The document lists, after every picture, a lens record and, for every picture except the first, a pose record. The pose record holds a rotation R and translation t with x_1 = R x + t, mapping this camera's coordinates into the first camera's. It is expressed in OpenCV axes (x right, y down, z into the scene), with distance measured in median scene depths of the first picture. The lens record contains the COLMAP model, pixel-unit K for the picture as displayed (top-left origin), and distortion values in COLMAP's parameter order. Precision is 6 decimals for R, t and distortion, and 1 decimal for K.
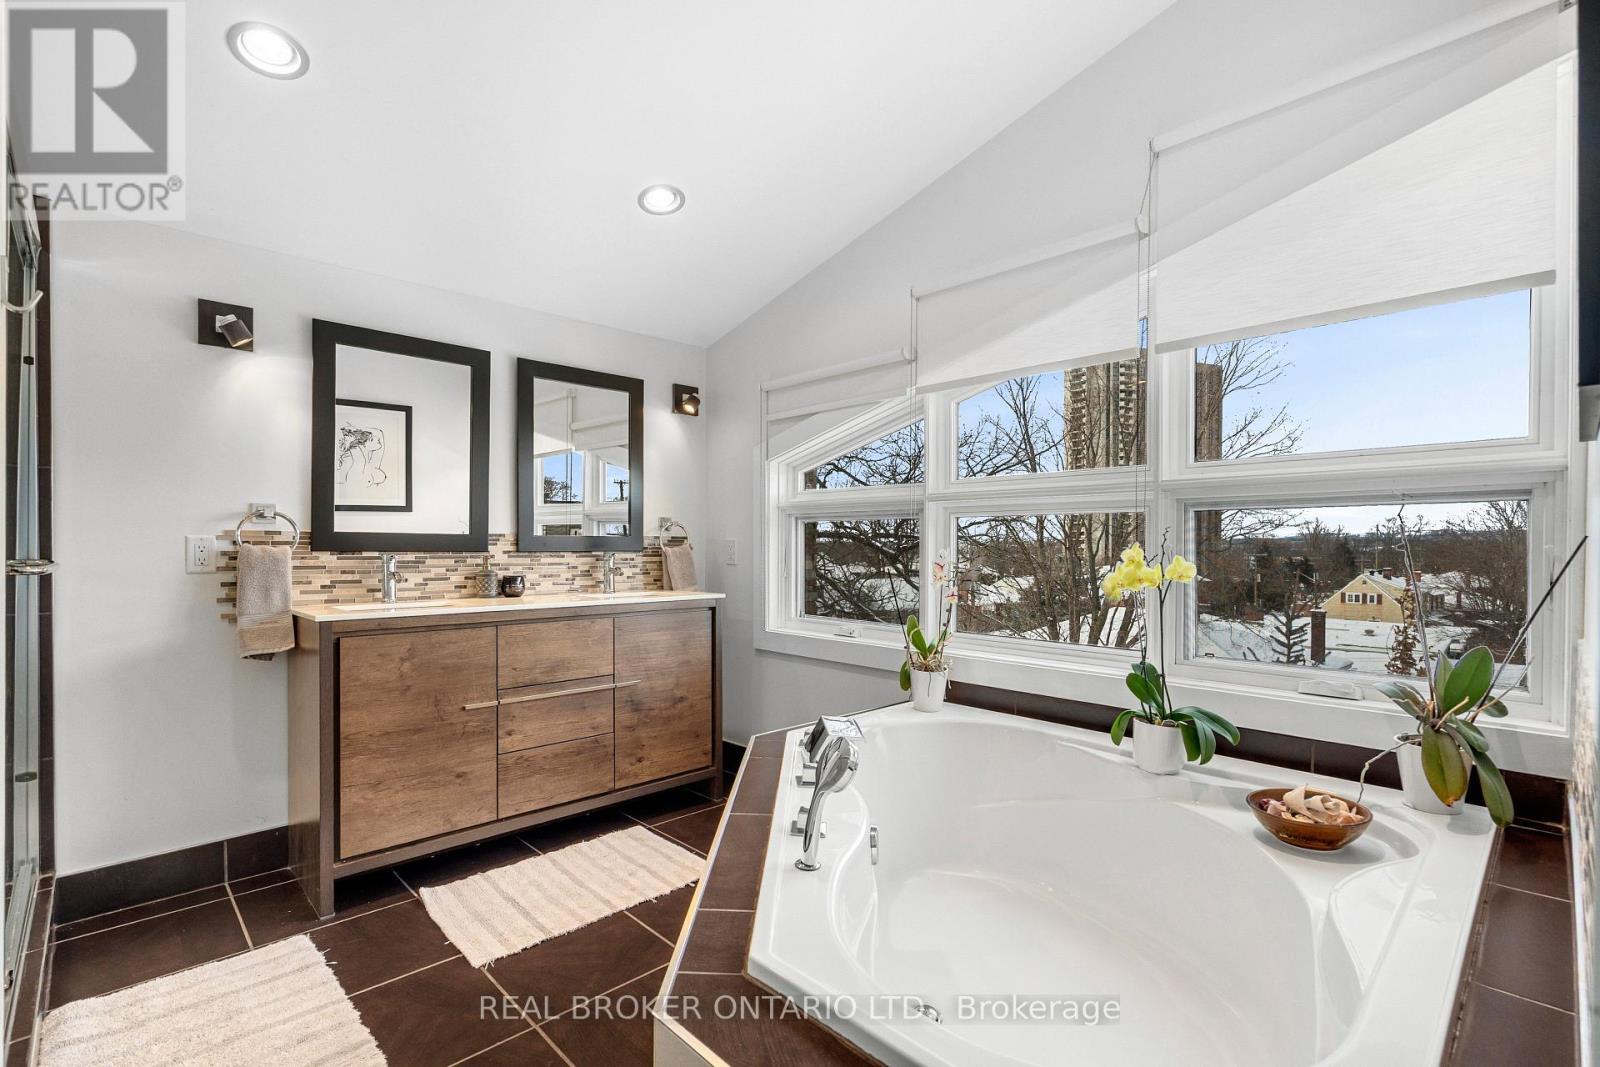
lens RADIAL K [[731.2, 0, 800.0], [0, 731.2, 533.5], [0, 0, 1]] dist [-0.000949, 0.001038]
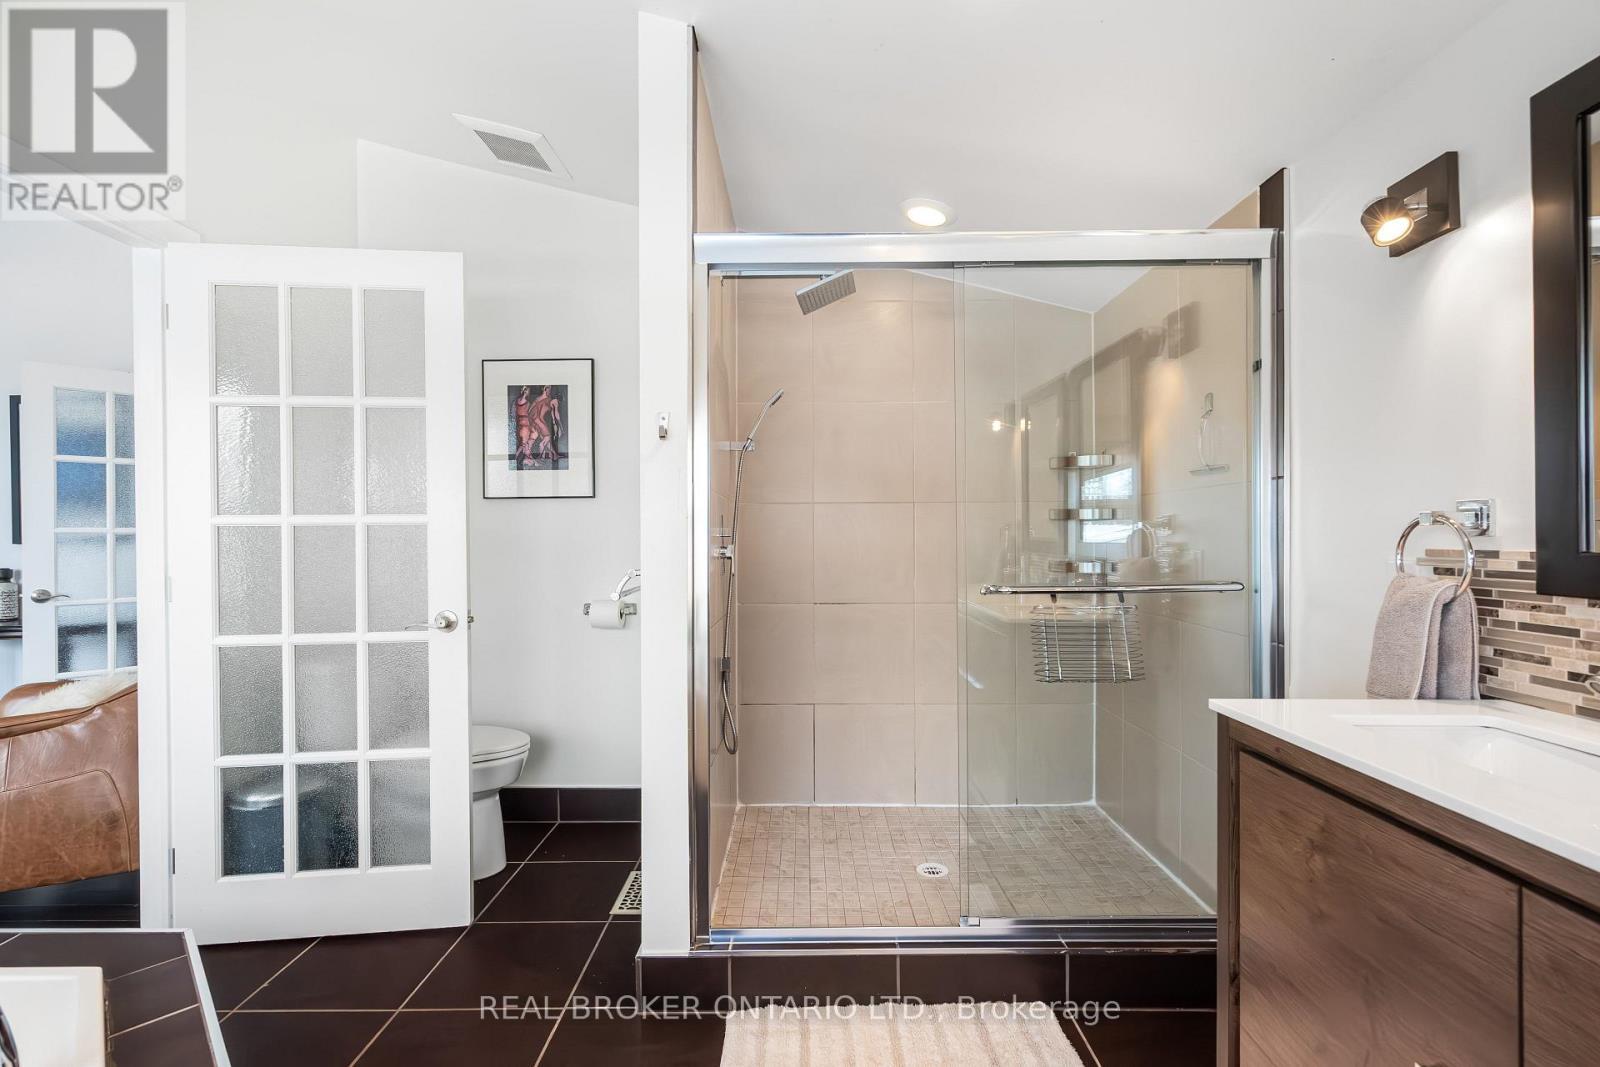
lens RADIAL K [[731.2, 0, 800.0], [0, 731.2, 533.5], [0, 0, 1]] dist [-0.000949, 0.001038]
pose [[-0.694047, -0.001491, -0.719928, 0.000102], [0.018137, 0.999644, -0.019556, -0.014480], [0.719701, -0.026630, -0.693773, 0.982936]]
